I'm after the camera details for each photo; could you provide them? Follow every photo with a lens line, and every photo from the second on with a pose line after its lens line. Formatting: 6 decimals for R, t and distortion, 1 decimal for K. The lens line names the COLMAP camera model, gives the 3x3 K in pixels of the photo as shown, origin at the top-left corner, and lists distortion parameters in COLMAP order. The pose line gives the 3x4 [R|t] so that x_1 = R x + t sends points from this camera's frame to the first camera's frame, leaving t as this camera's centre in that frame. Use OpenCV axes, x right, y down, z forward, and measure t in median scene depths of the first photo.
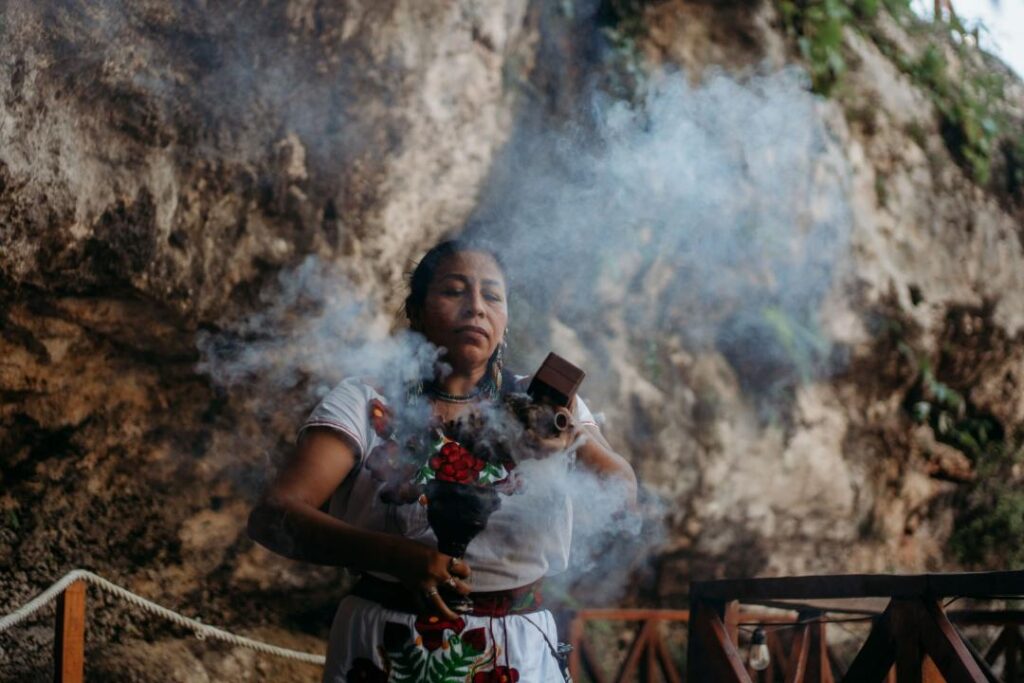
lens RADIAL K [[1559.2, 0, 486.4], [0, 1559.2, 294.3], [0, 0, 1]] dist [-0.035857, -0.090630]
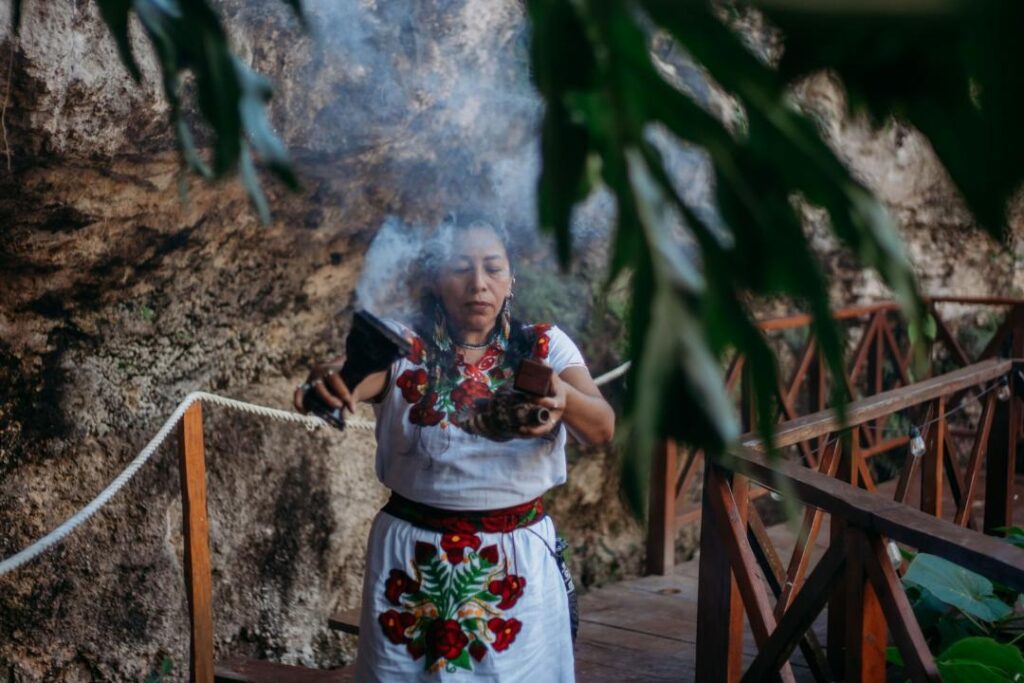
lens RADIAL K [[1559.2, 0, 486.4], [0, 1559.2, 294.3], [0, 0, 1]] dist [-0.035857, -0.090630]
pose [[0.992506, -0.021040, -0.120369, 0.069892], [0.053056, 0.961566, 0.269398, -0.147934], [0.110075, -0.273766, 0.955477, -0.039357]]
